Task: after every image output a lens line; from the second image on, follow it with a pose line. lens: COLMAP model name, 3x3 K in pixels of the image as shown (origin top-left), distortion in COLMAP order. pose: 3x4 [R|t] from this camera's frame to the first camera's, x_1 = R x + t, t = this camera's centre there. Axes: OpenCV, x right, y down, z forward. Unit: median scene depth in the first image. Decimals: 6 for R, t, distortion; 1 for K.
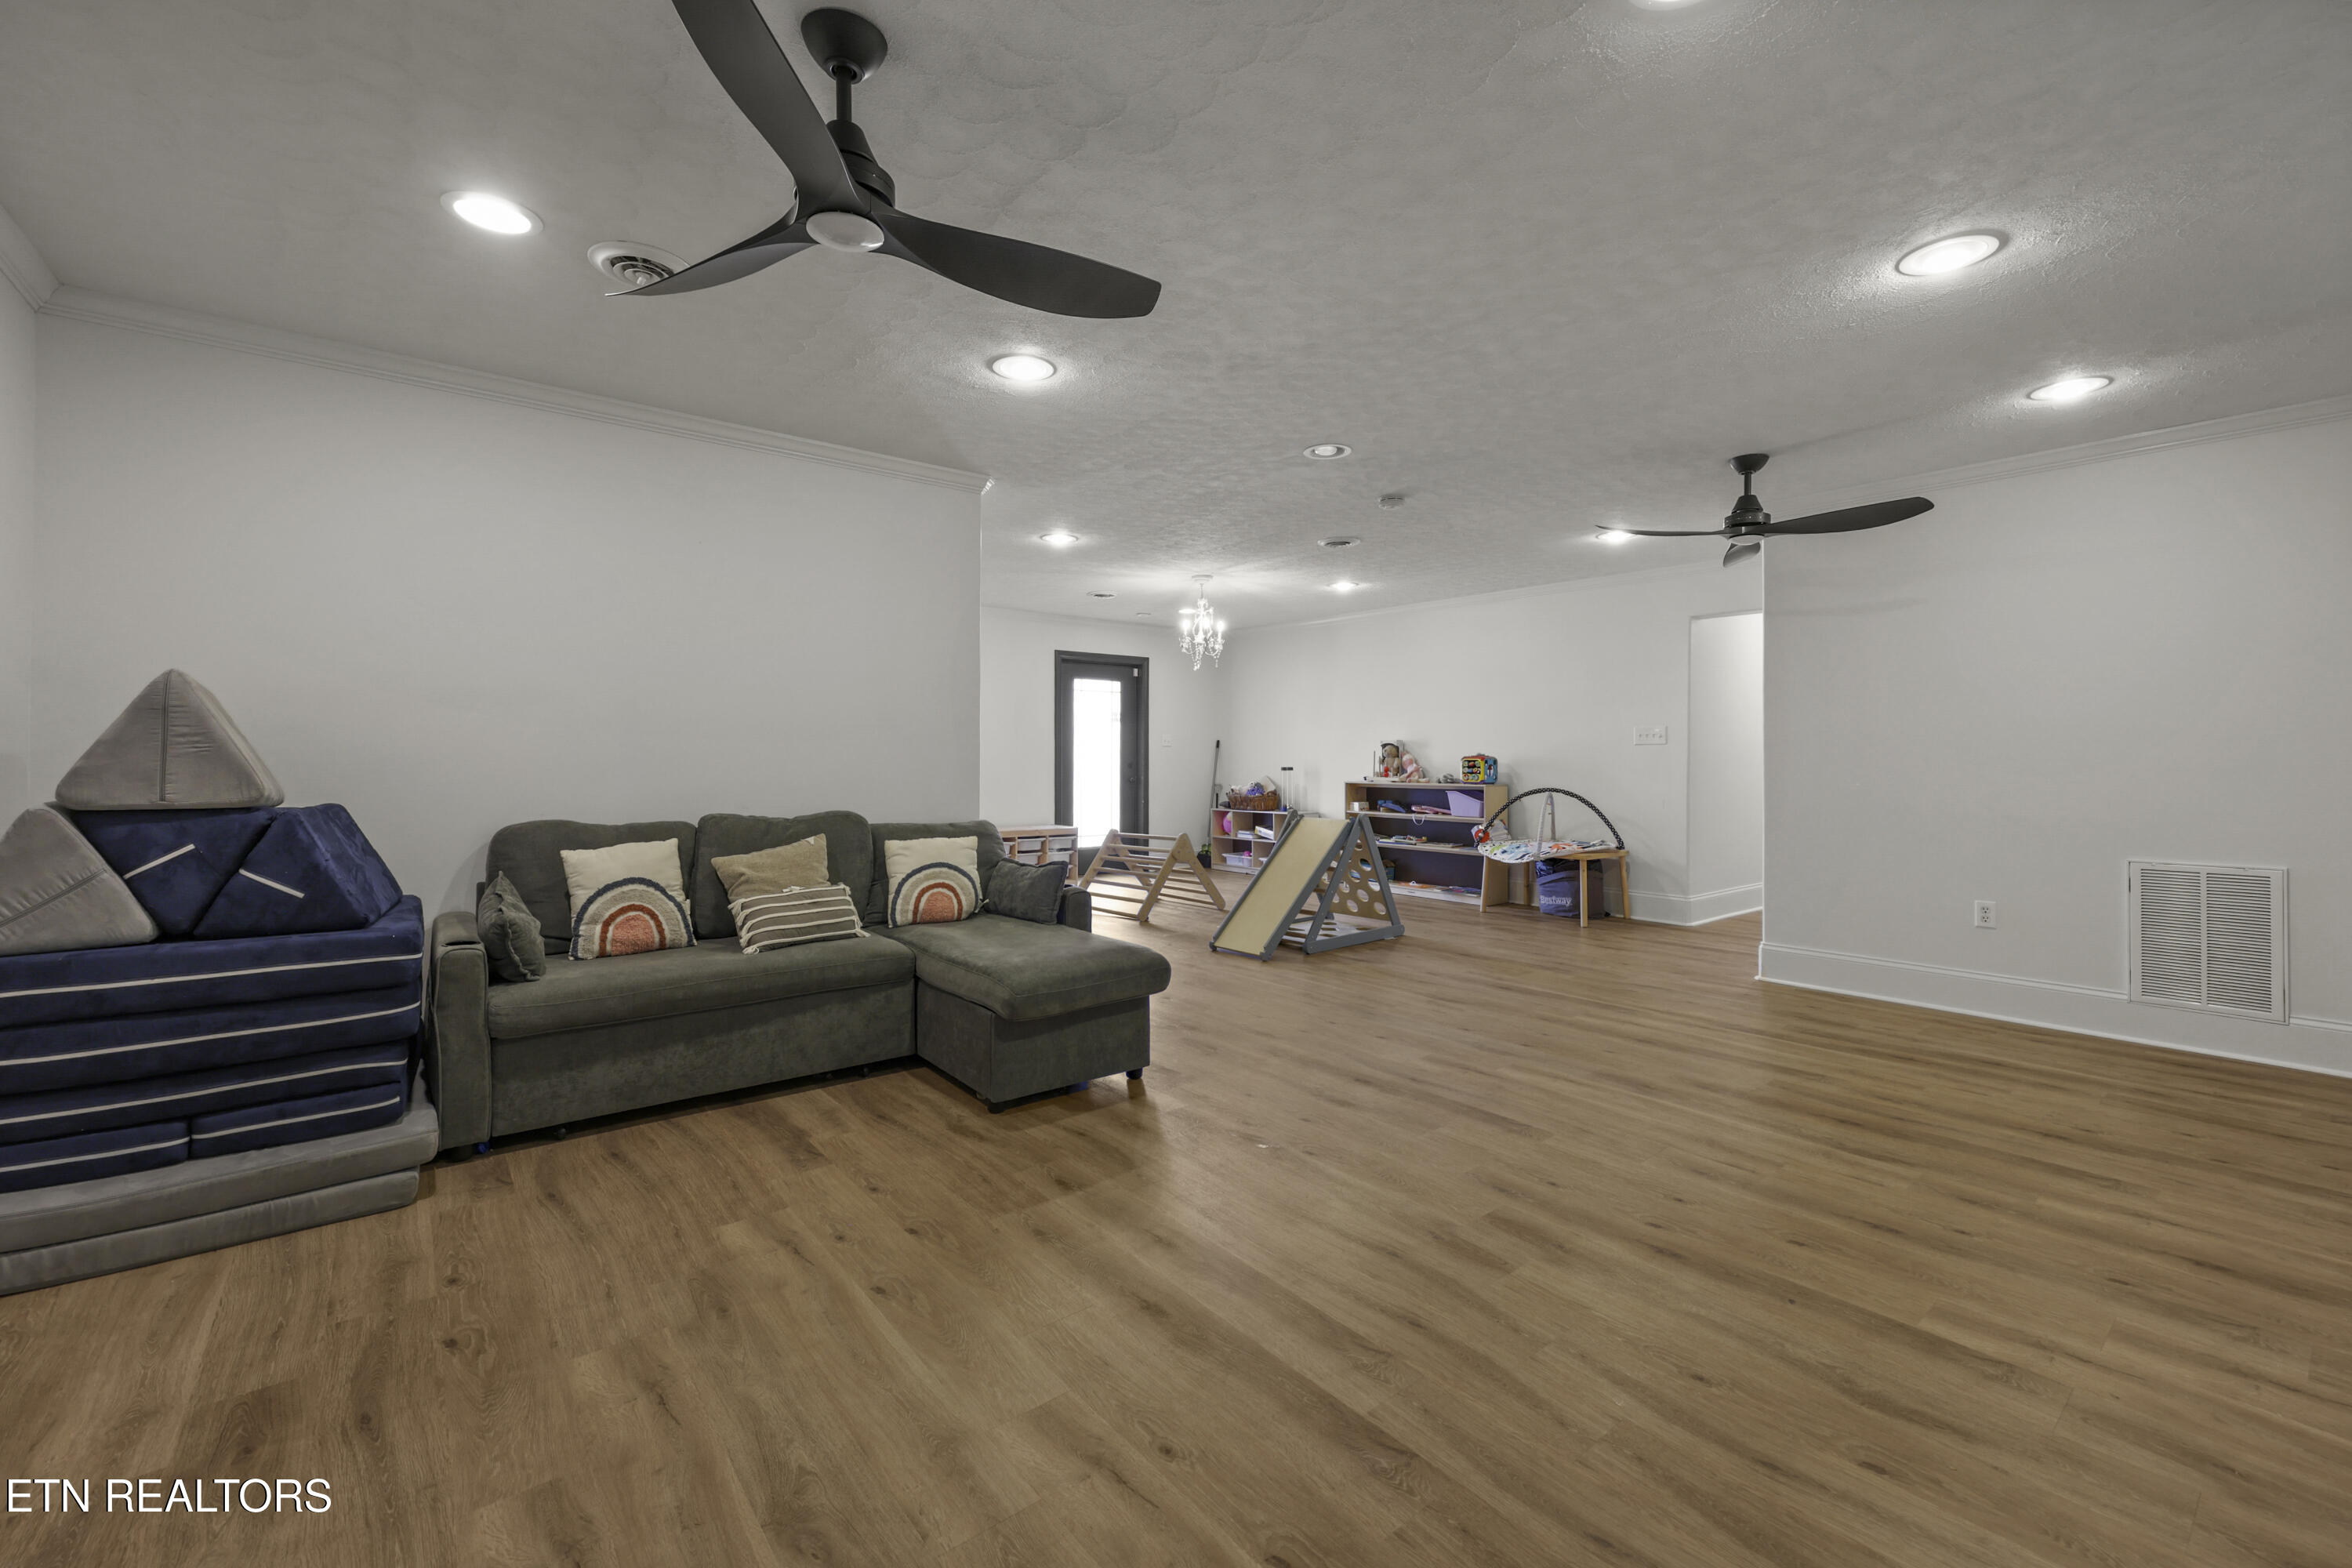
lens RADIAL K [[992.1, 0, 1186.6], [0, 992.1, 775.4], [0, 0, 1]] dist [0.001117, -0.000137]
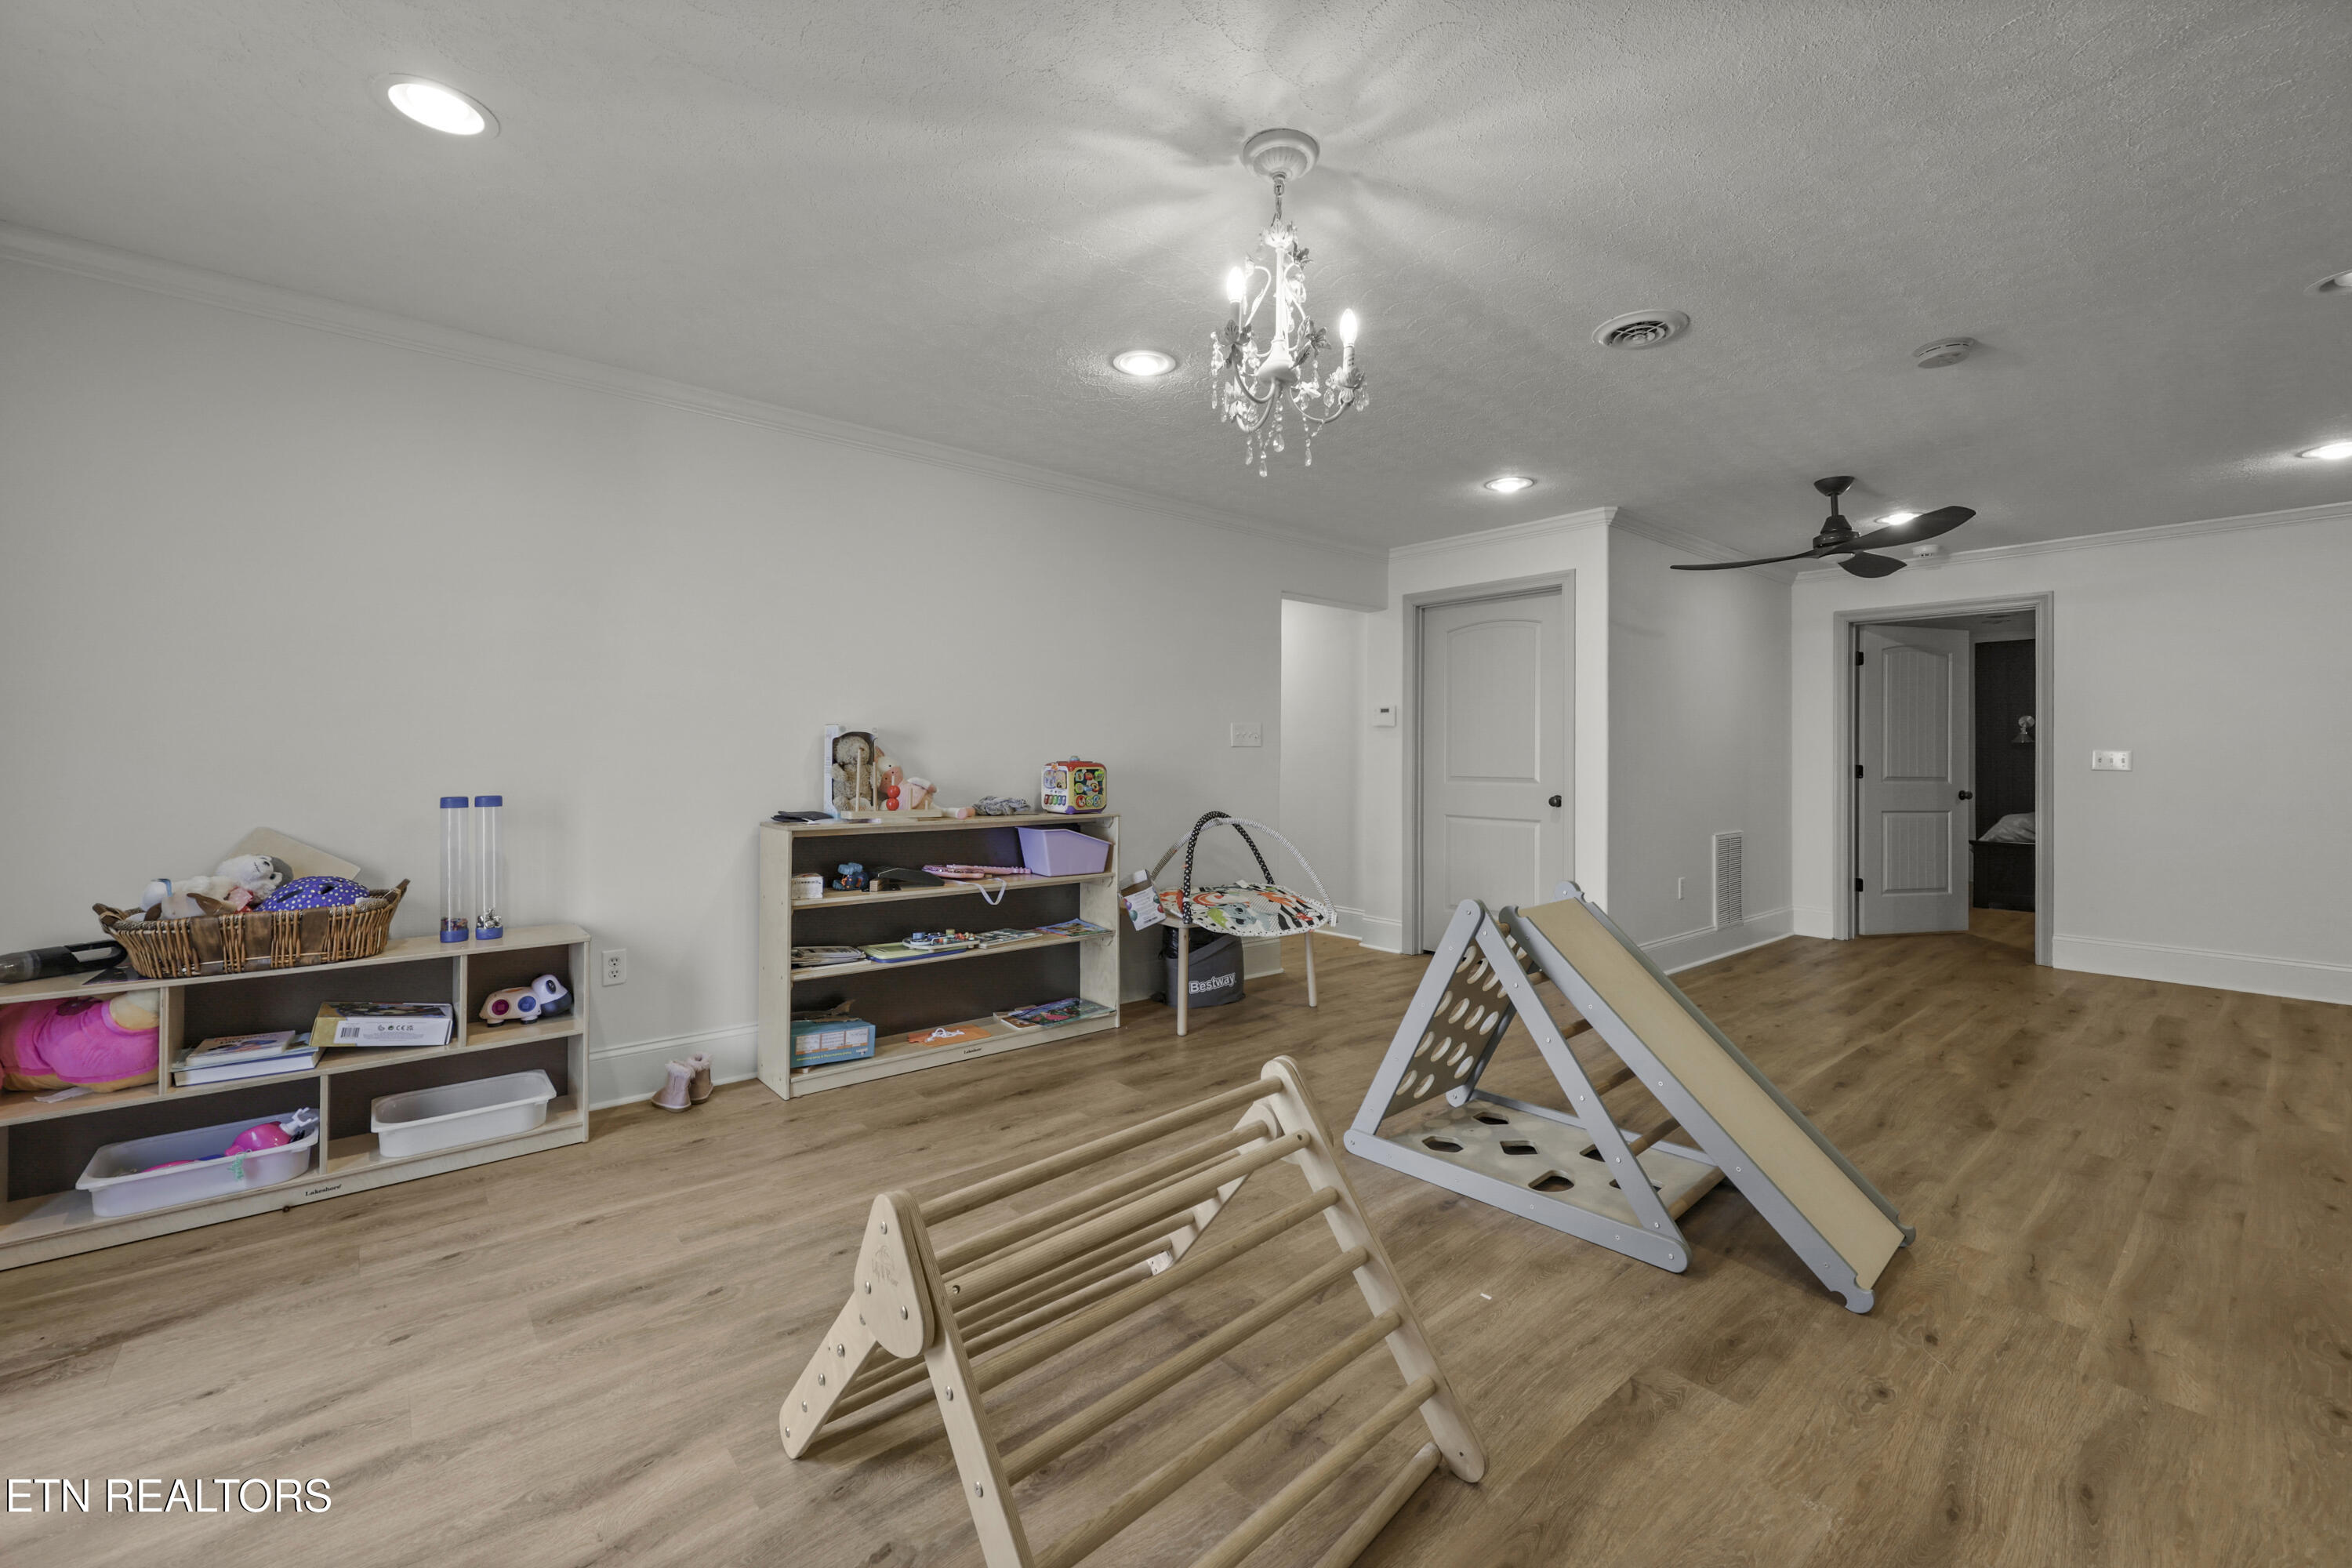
lens RADIAL K [[992.1, 0, 1186.6], [0, 992.1, 775.4], [0, 0, 1]] dist [0.001117, -0.000137]
pose [[-0.049247, -0.002467, 0.998784, -0.249472], [0.021679, 0.999759, 0.003539, -0.011578], [-0.998551, 0.021827, -0.049181, 0.937012]]
